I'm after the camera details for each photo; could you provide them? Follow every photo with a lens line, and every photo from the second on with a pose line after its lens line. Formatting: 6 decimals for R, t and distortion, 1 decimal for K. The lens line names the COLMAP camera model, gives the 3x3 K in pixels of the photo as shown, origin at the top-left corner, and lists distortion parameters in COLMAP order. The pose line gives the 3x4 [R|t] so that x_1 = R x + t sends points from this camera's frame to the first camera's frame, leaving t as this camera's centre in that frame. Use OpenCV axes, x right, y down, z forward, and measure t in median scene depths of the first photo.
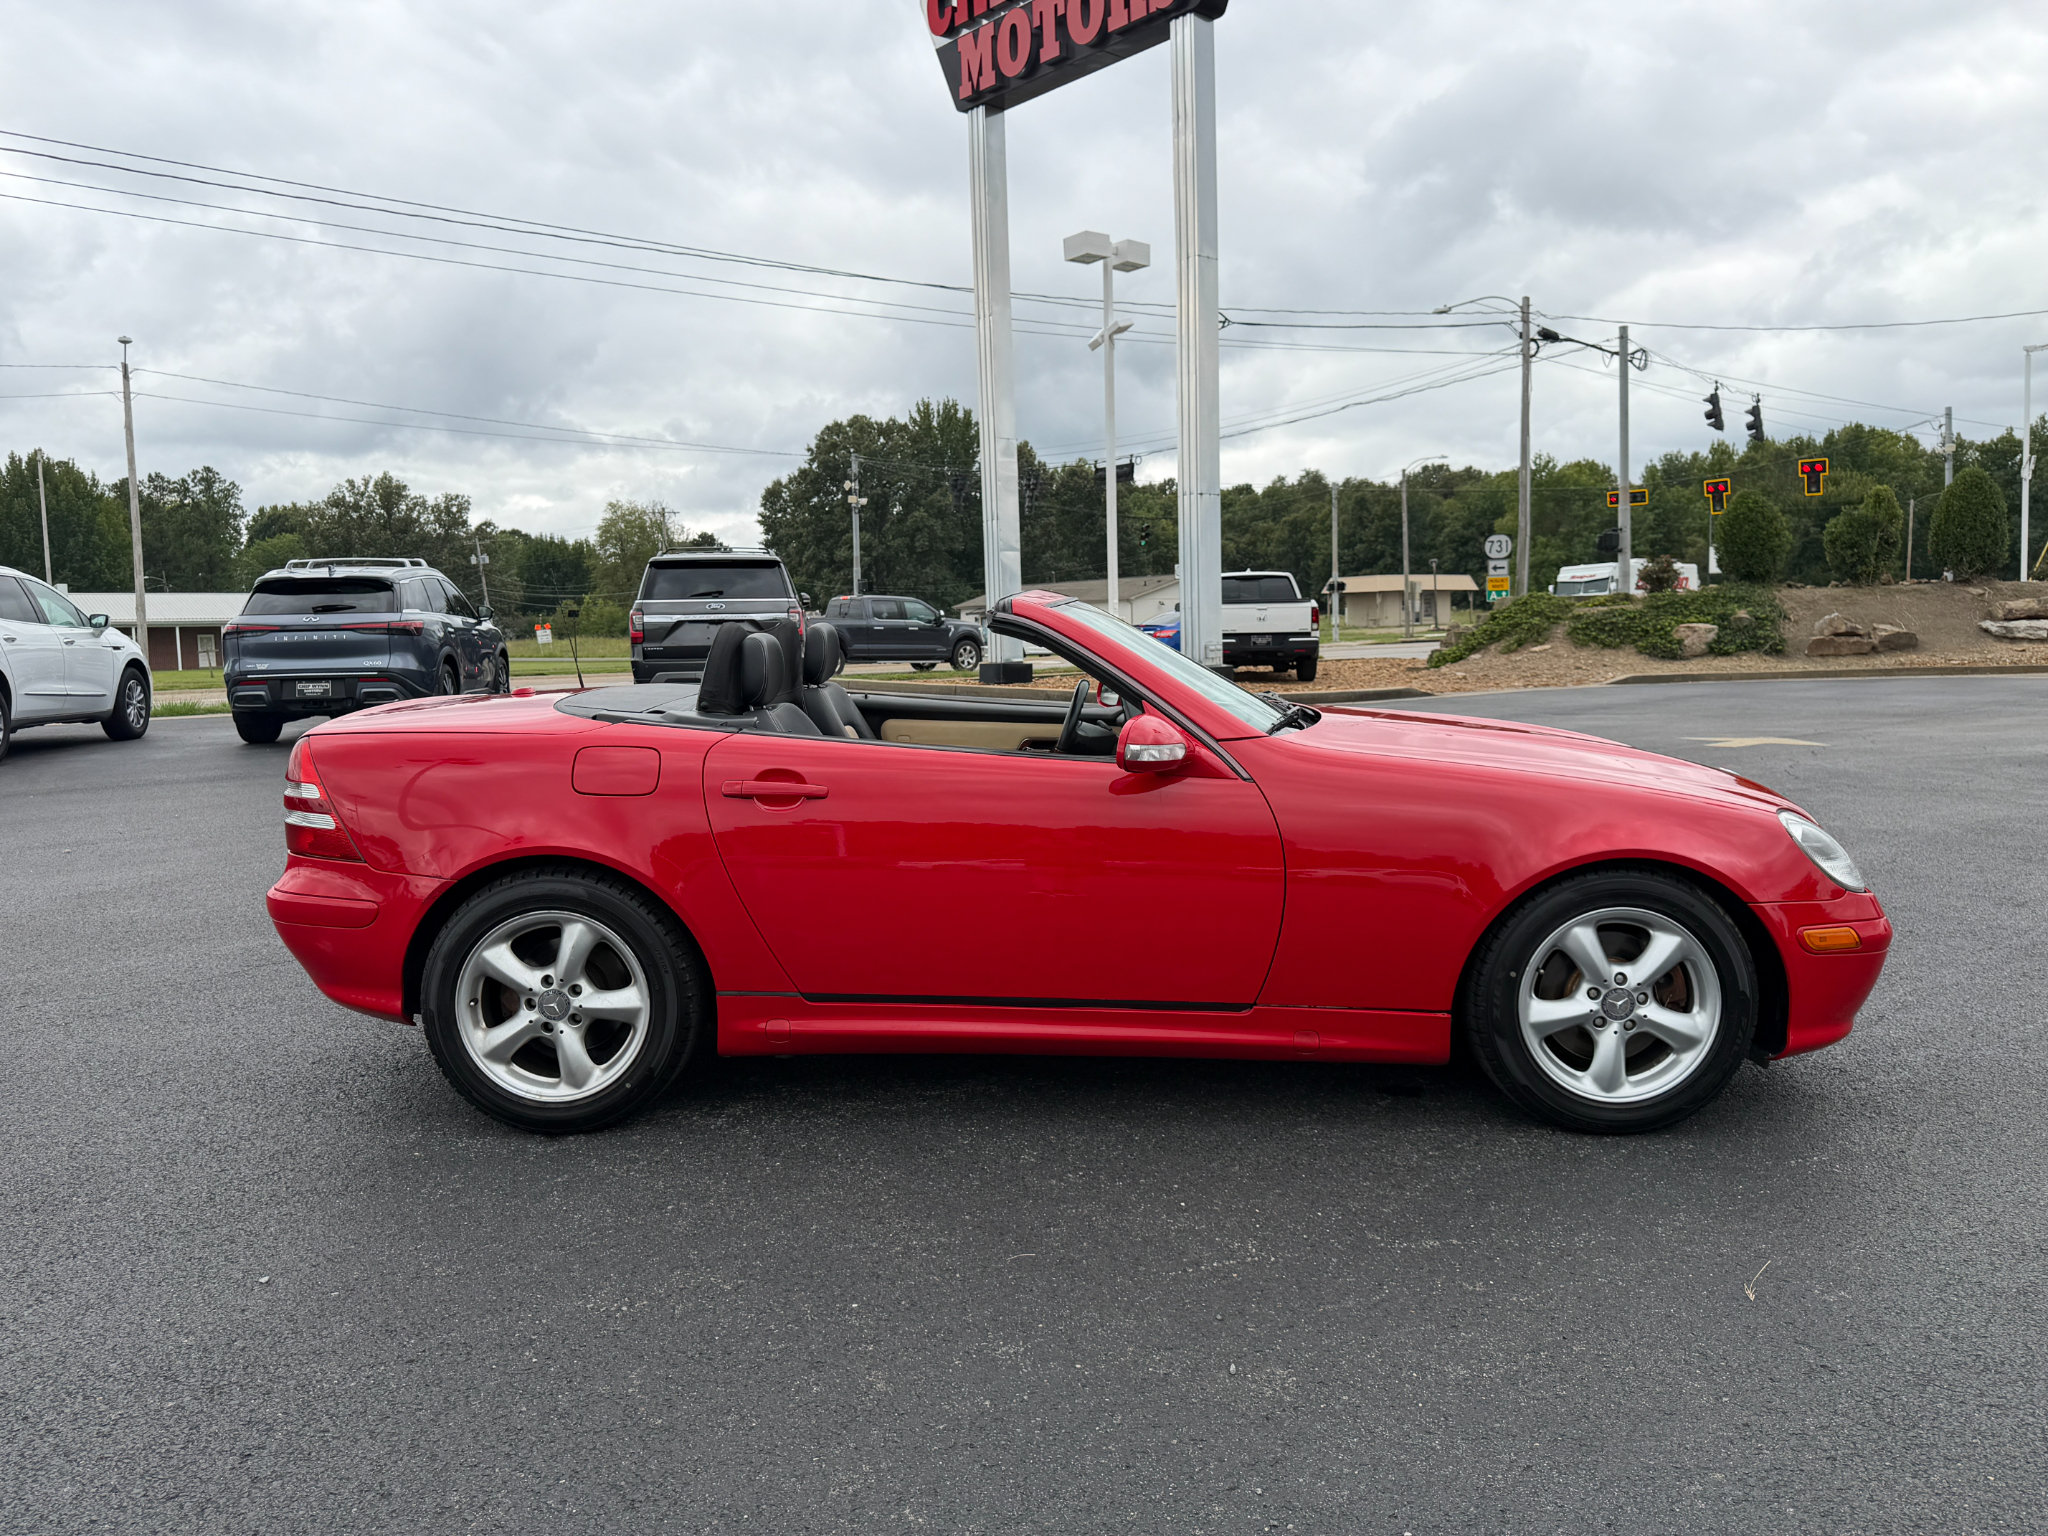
lens RADIAL K [[1519.1, 0, 1028.2], [0, 1519.1, 770.9], [0, 0, 1]] dist [0.030835, -0.063347]
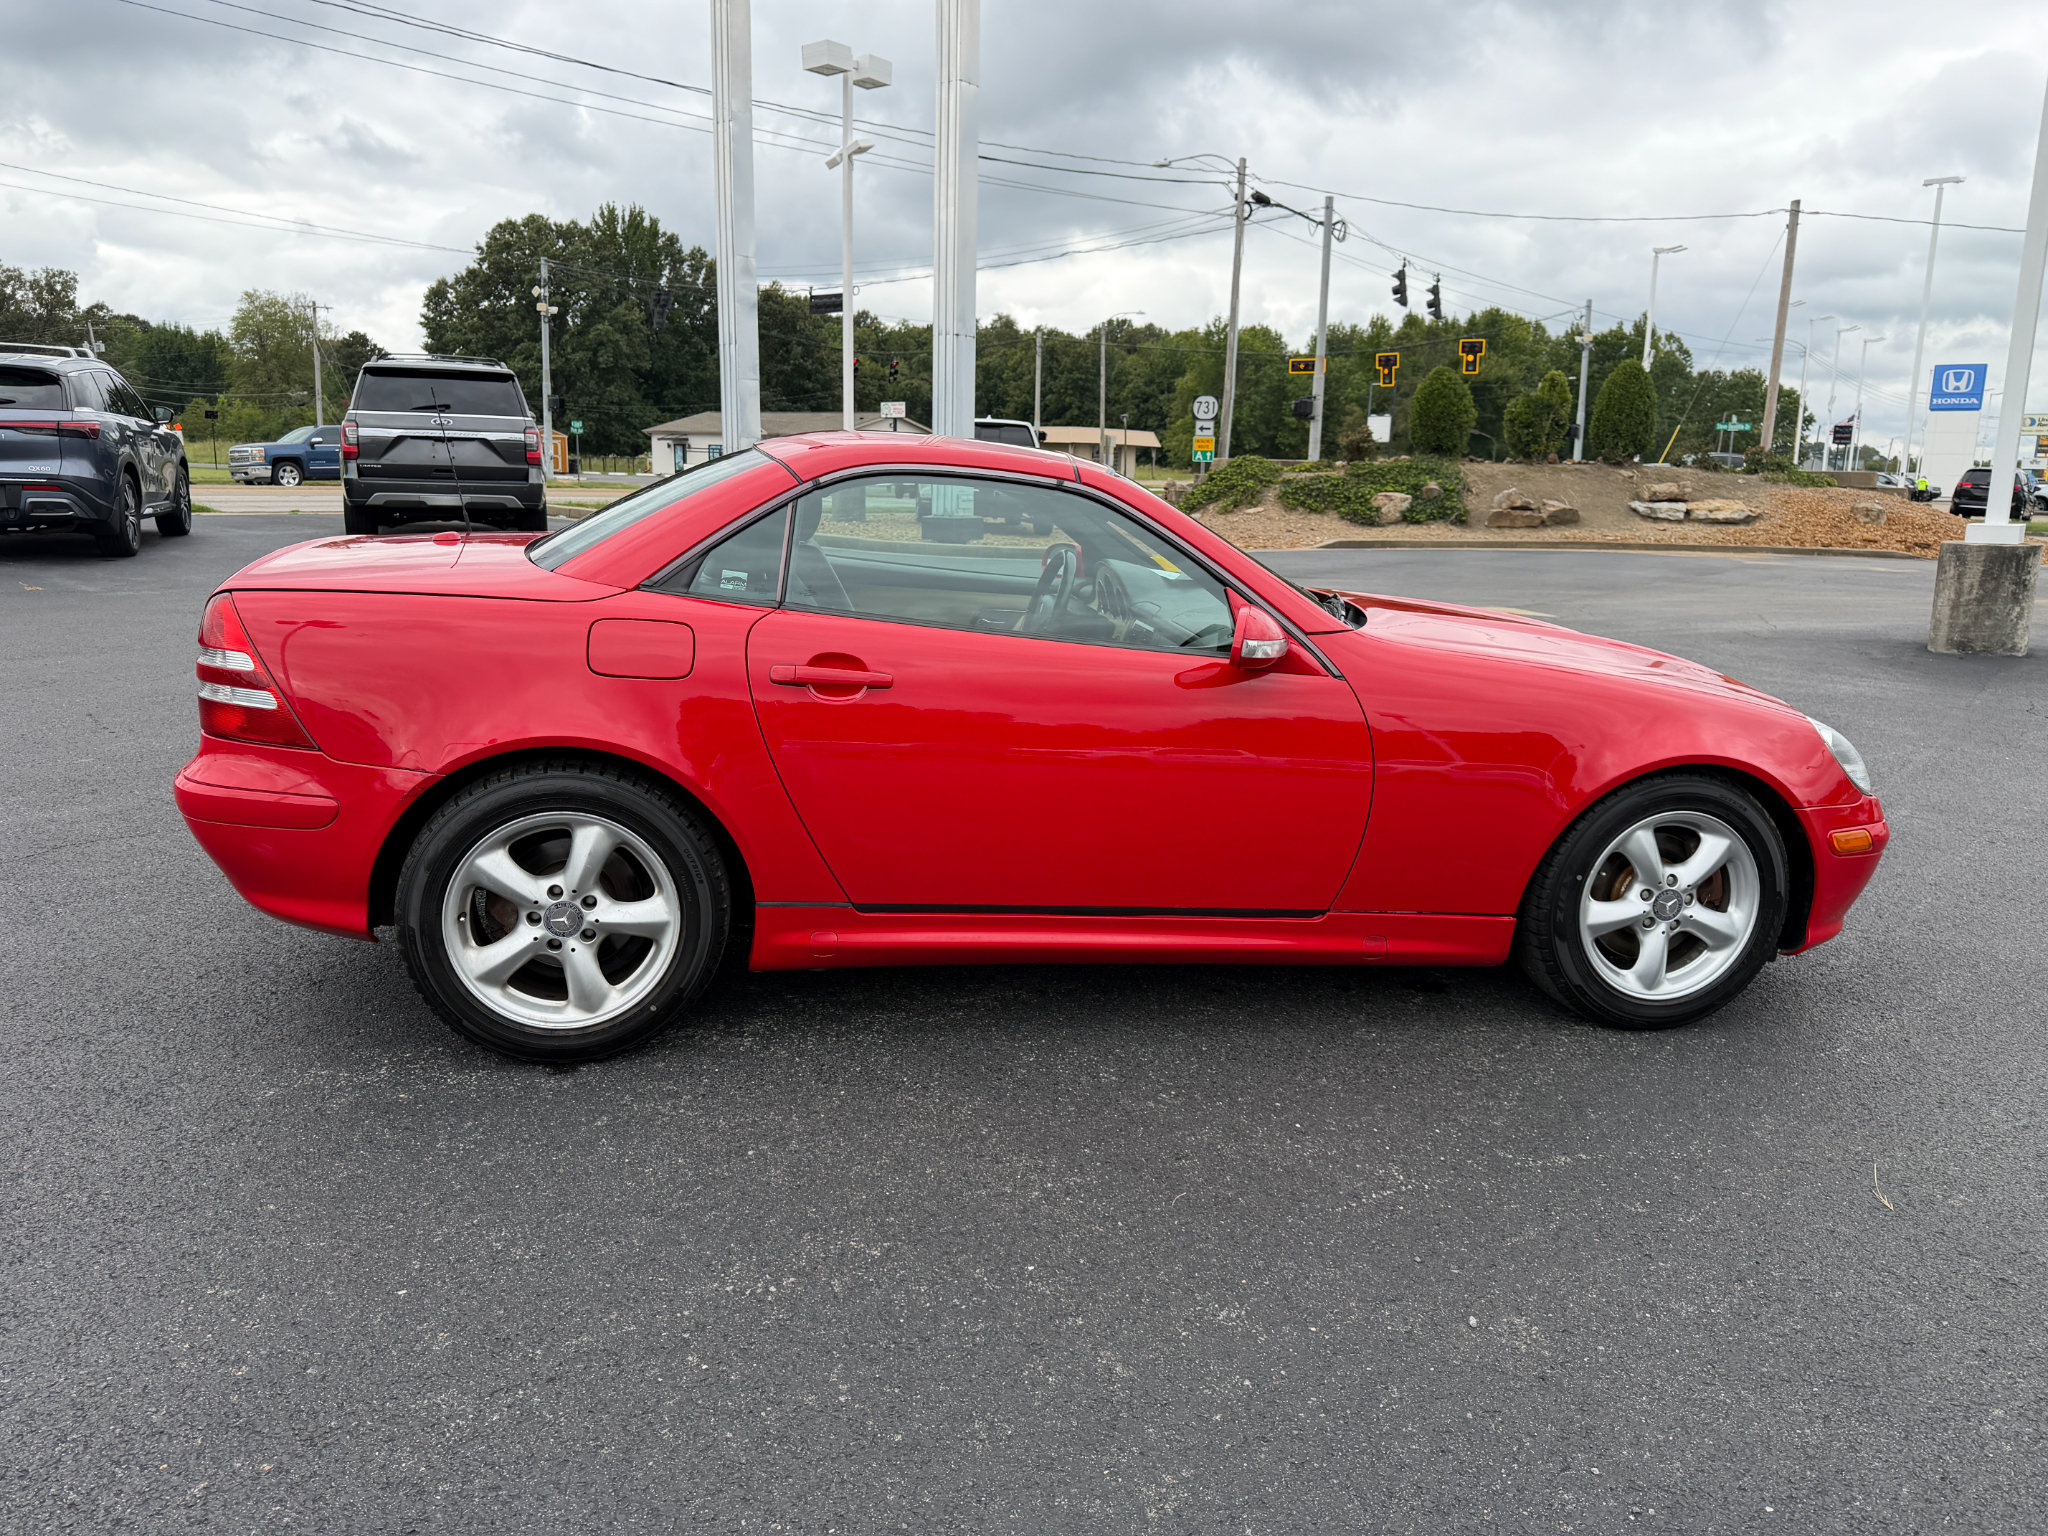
lens RADIAL K [[1489.2, 0, 1055.2], [0, 1489.2, 762.8], [0, 0, 1]] dist [0.055602, -0.099888]
pose [[0.974488, 0.009638, 0.224231, -0.033108], [-0.032492, 0.994611, 0.098457, -0.003740], [-0.222074, -0.103231, 0.969550, 0.018512]]
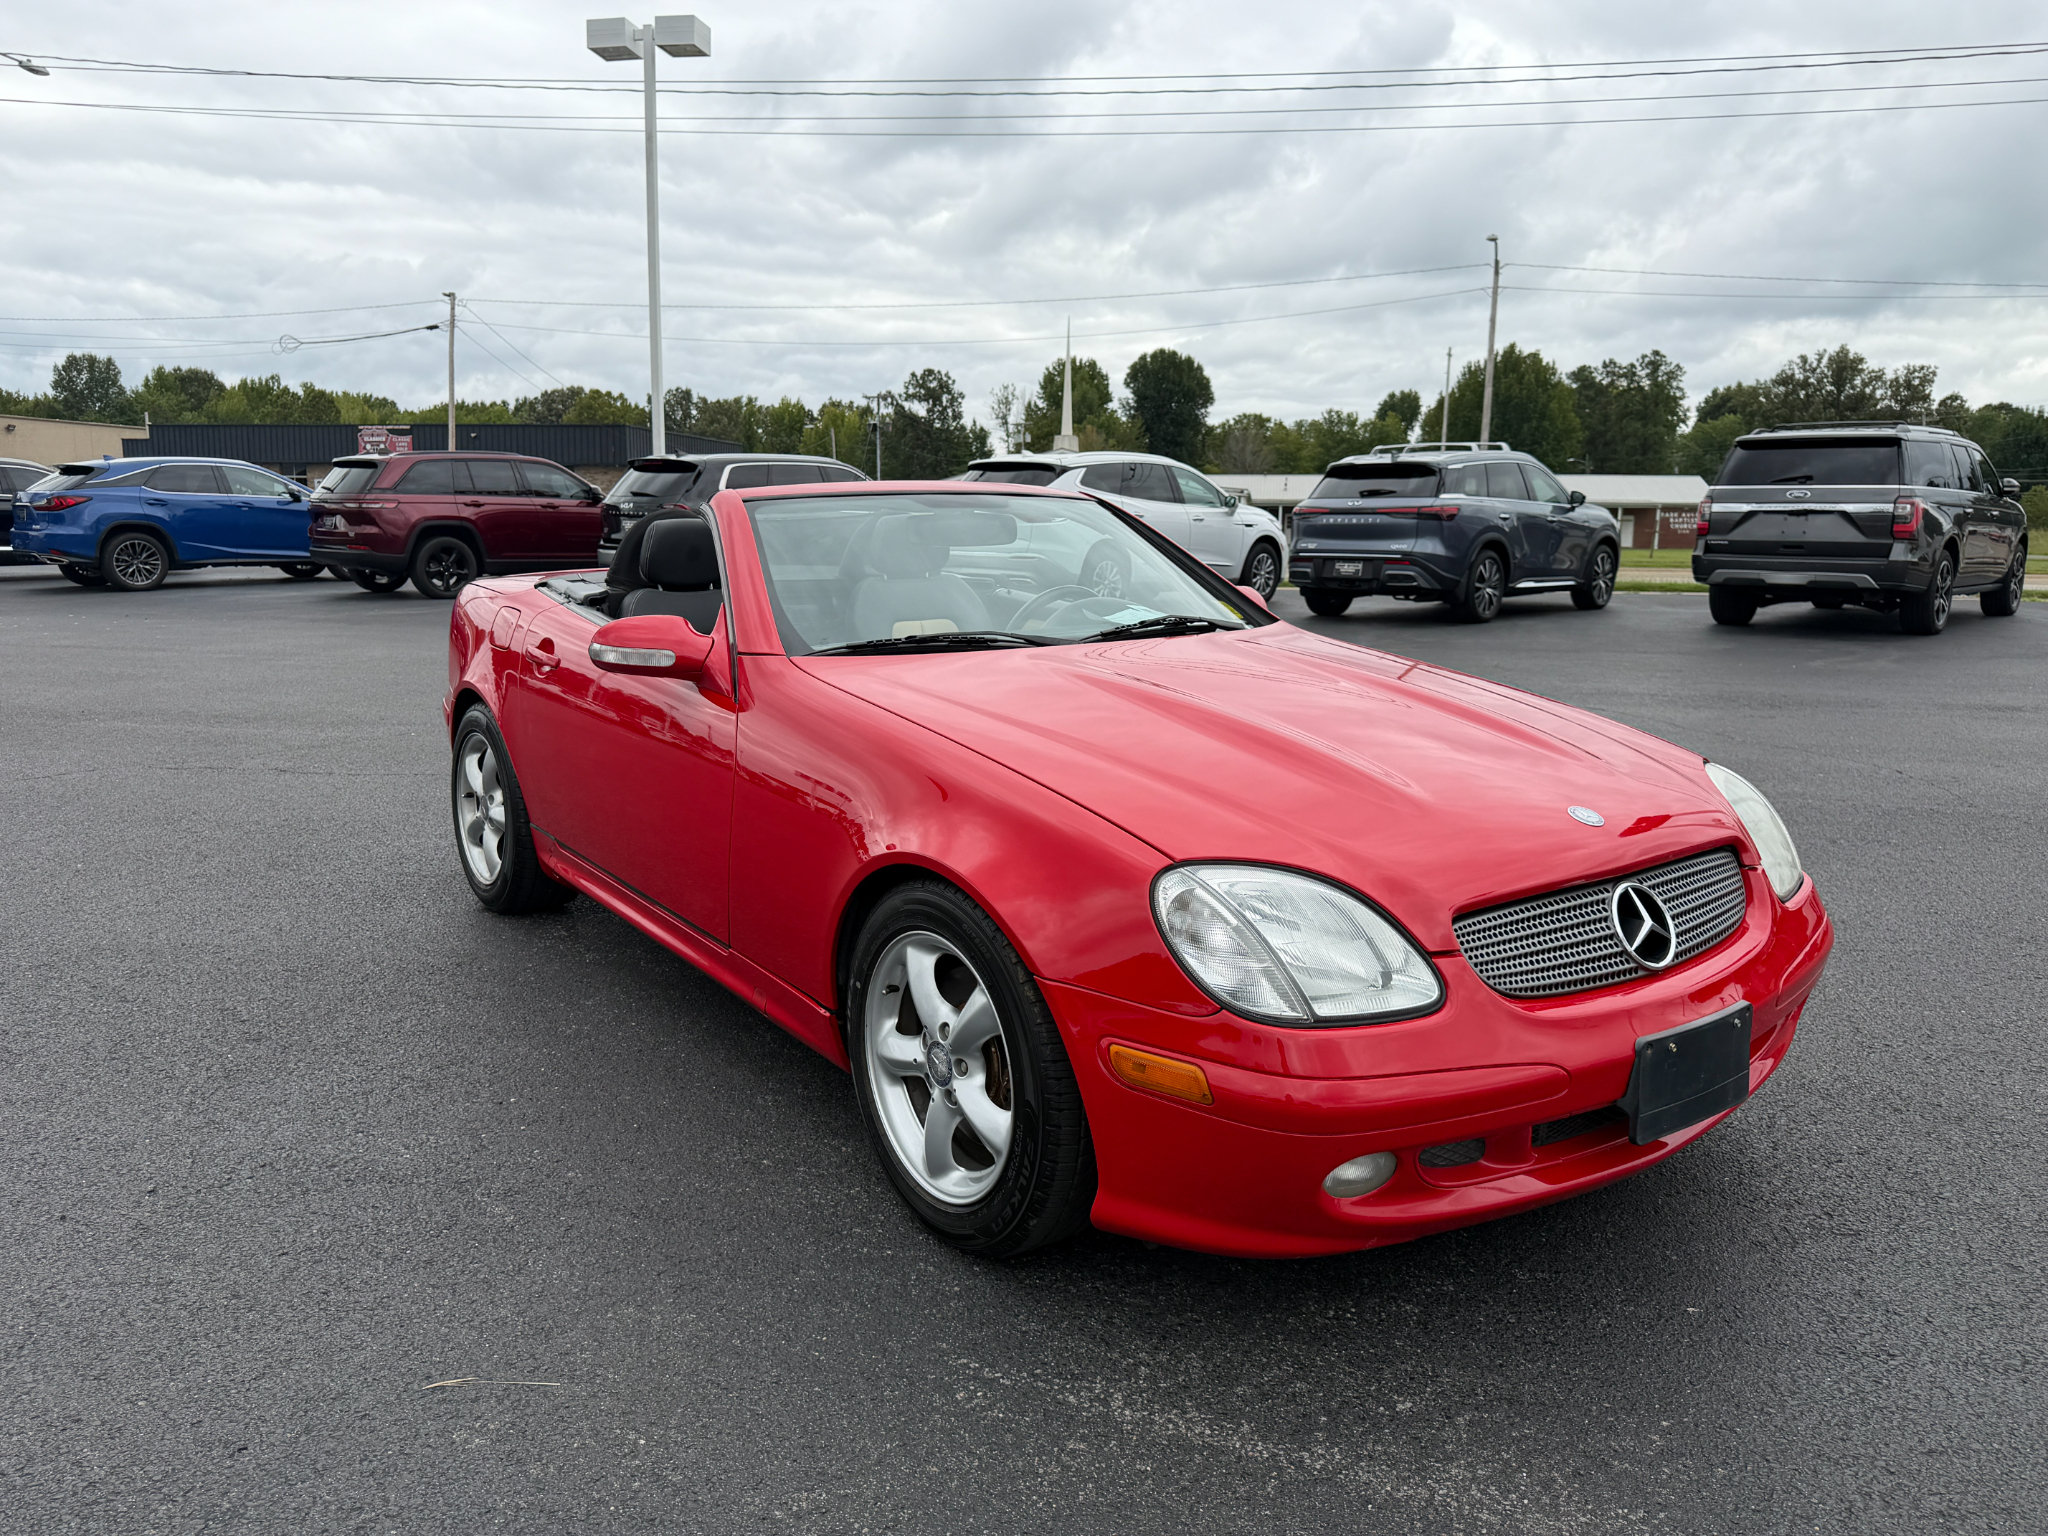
lens RADIAL K [[1522.3, 0, 1026.0], [0, 1522.3, 808.8], [0, 0, 1]] dist [-0.000986, -0.006370]
pose [[0.637442, 0.166420, -0.752311, 0.133184], [-0.090725, 0.985815, 0.141202, -0.010701], [0.765138, -0.021755, 0.643498, 0.079044]]
